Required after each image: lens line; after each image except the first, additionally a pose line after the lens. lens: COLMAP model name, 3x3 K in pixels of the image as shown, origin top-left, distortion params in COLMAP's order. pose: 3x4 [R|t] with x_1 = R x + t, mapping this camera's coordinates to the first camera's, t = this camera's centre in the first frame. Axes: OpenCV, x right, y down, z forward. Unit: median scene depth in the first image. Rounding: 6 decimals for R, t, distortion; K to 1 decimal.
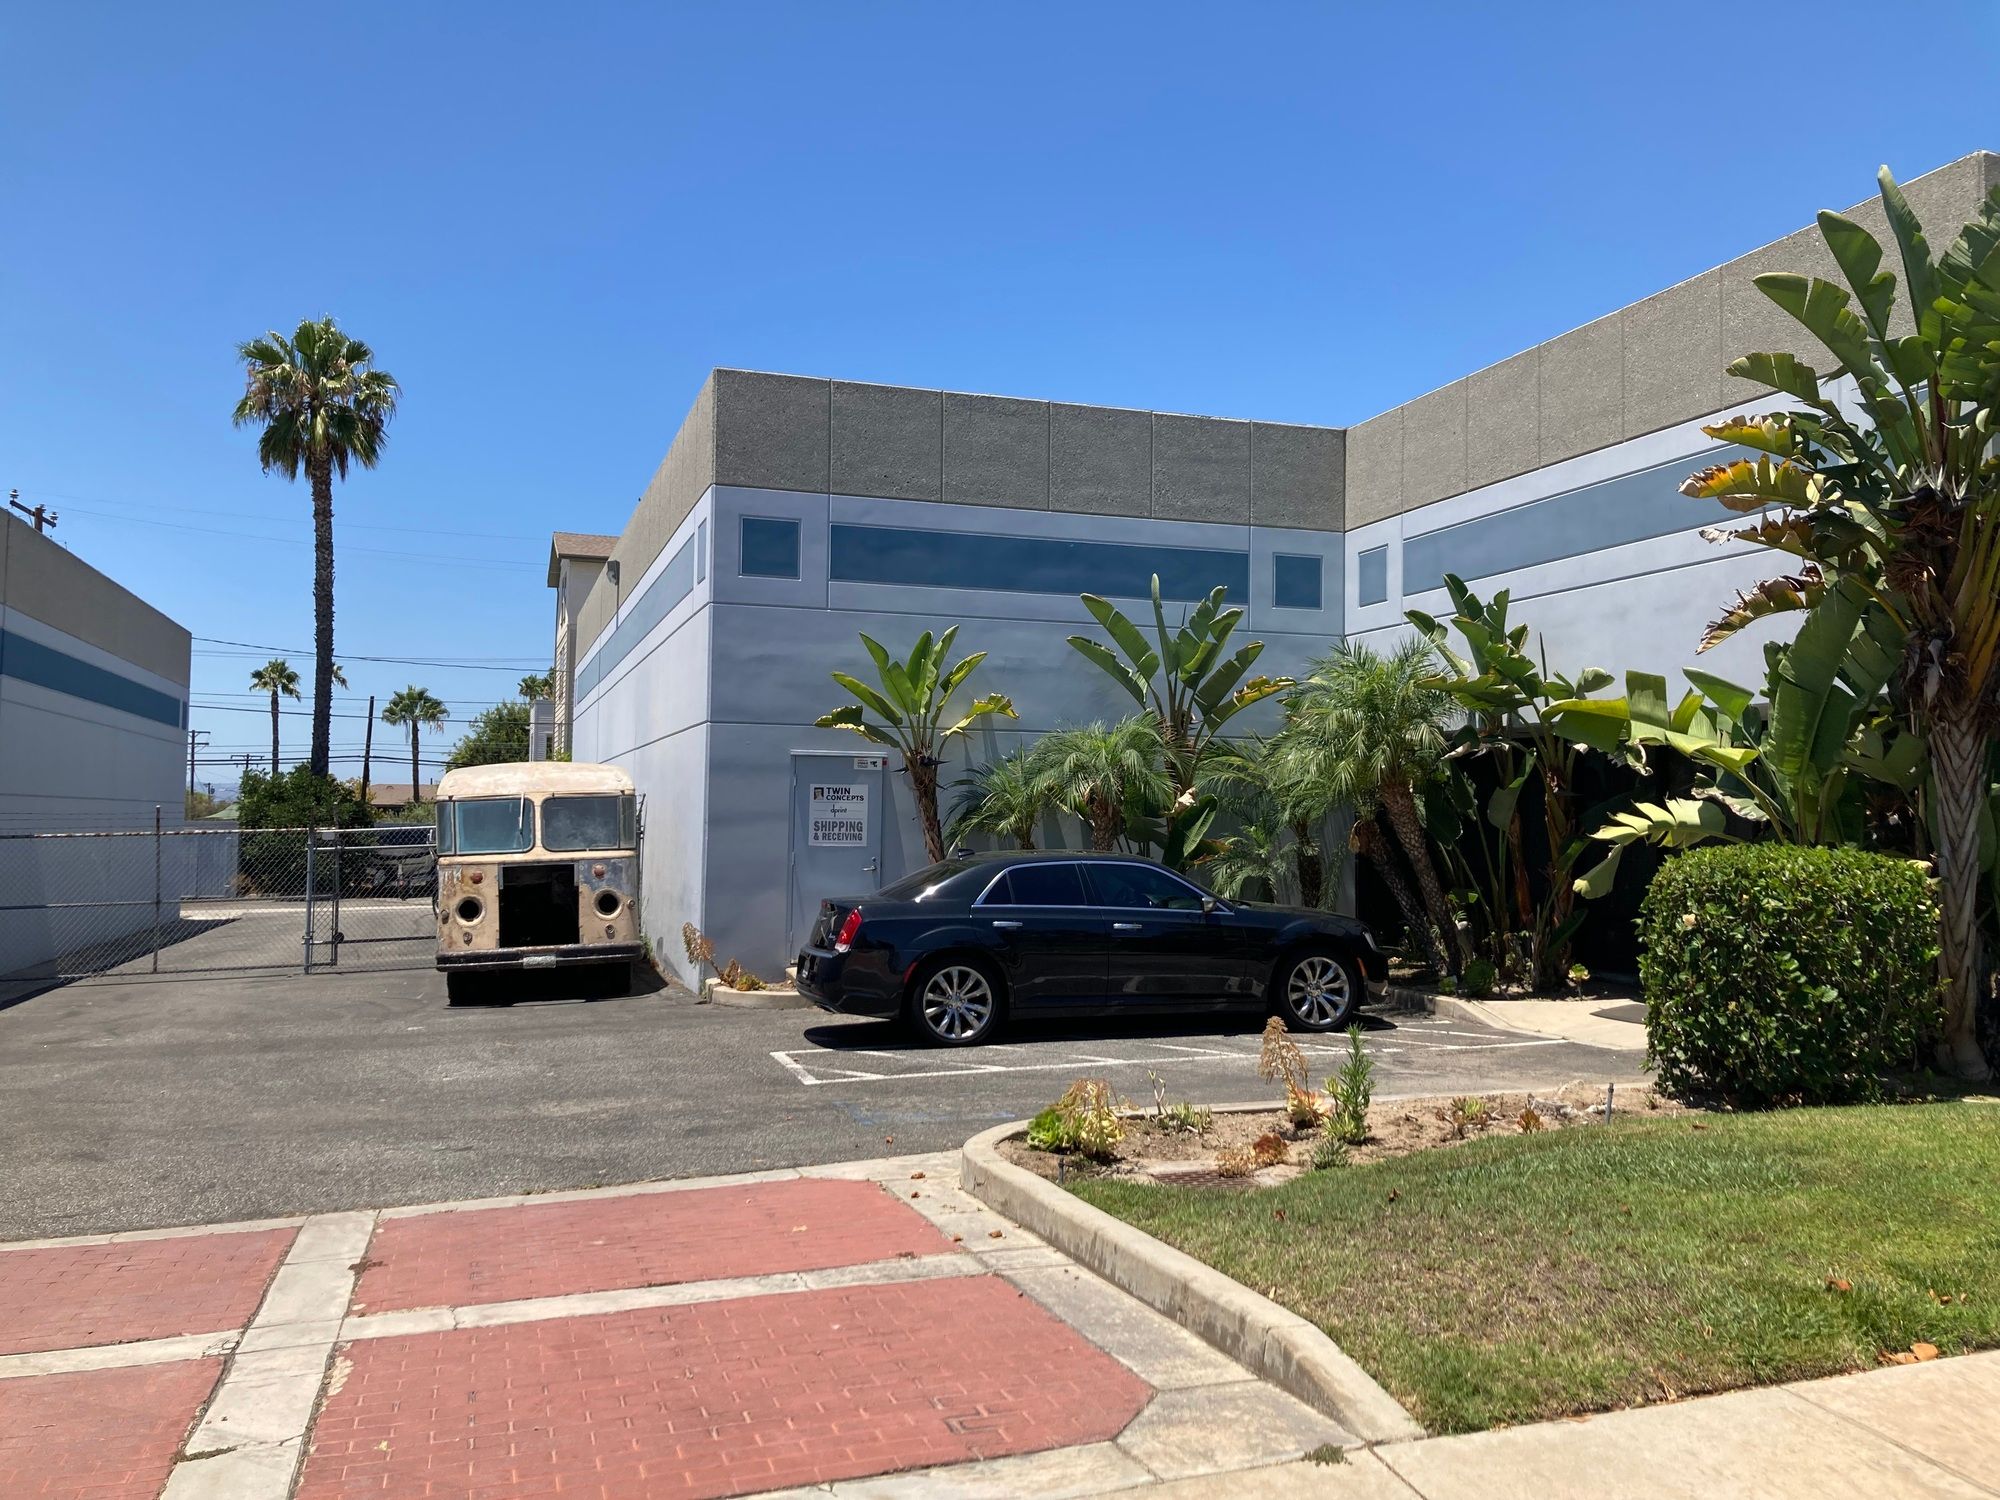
lens RADIAL K [[1650.7, 0, 1000.0], [0, 1650.7, 750.0], [0, 0, 1]] dist [0.105807, -0.341508]
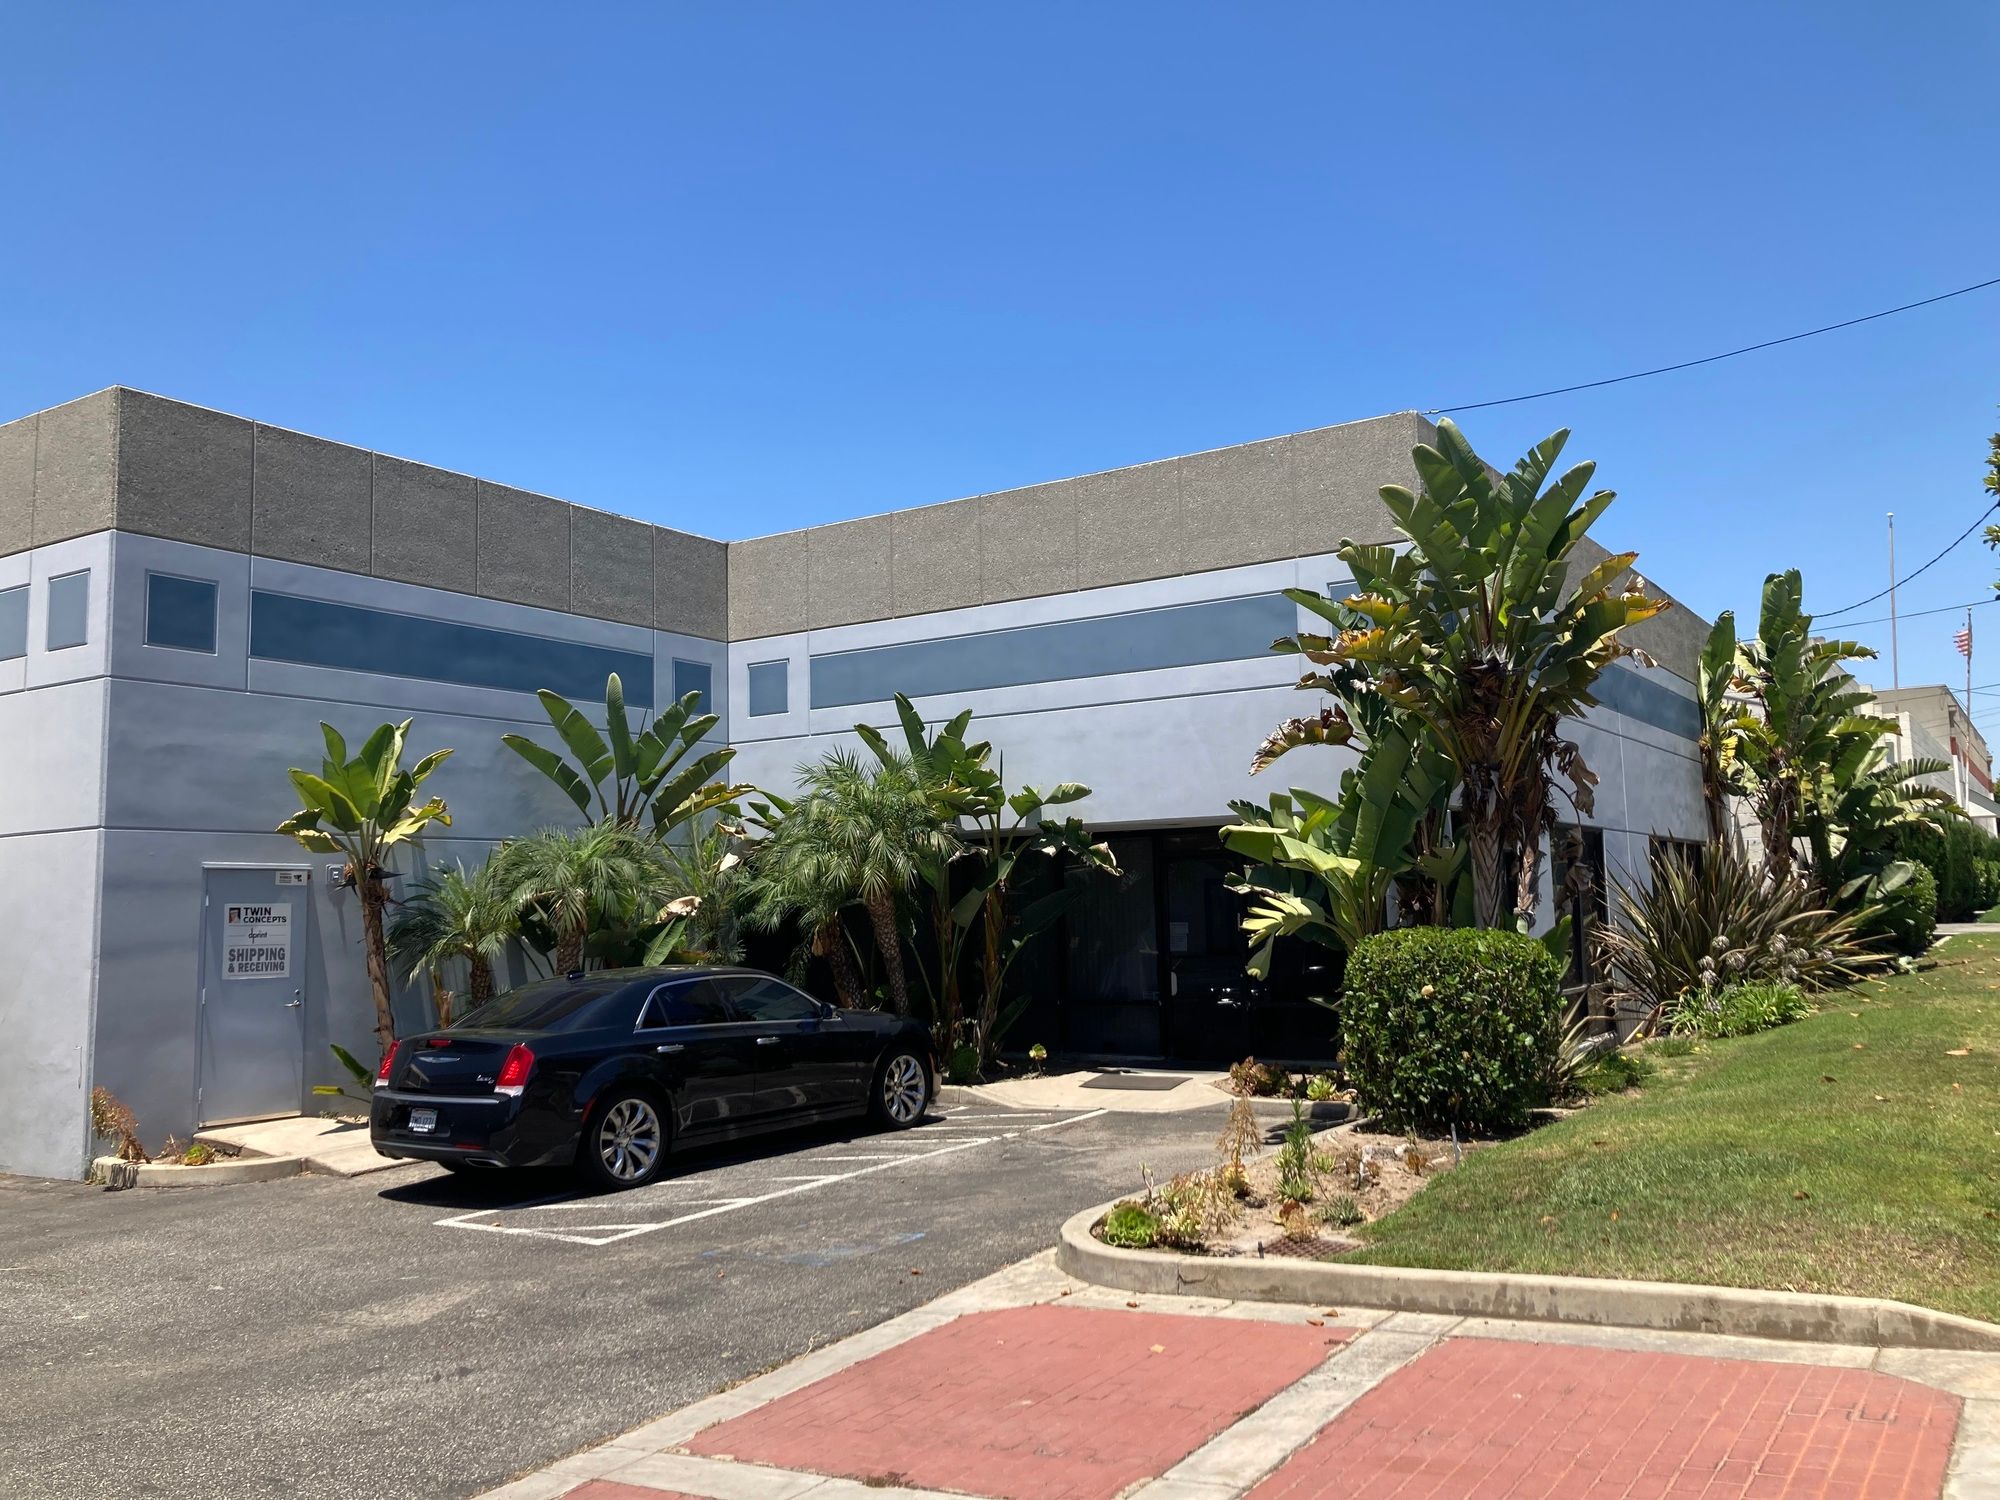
lens RADIAL K [[1650.7, 0, 1000.0], [0, 1650.7, 750.0], [0, 0, 1]] dist [0.105807, -0.341508]
pose [[0.771004, 0.031395, 0.636056, -0.344136], [0.007503, 0.998267, -0.058368, -0.004463], [-0.636786, 0.049774, 0.769432, 0.120706]]
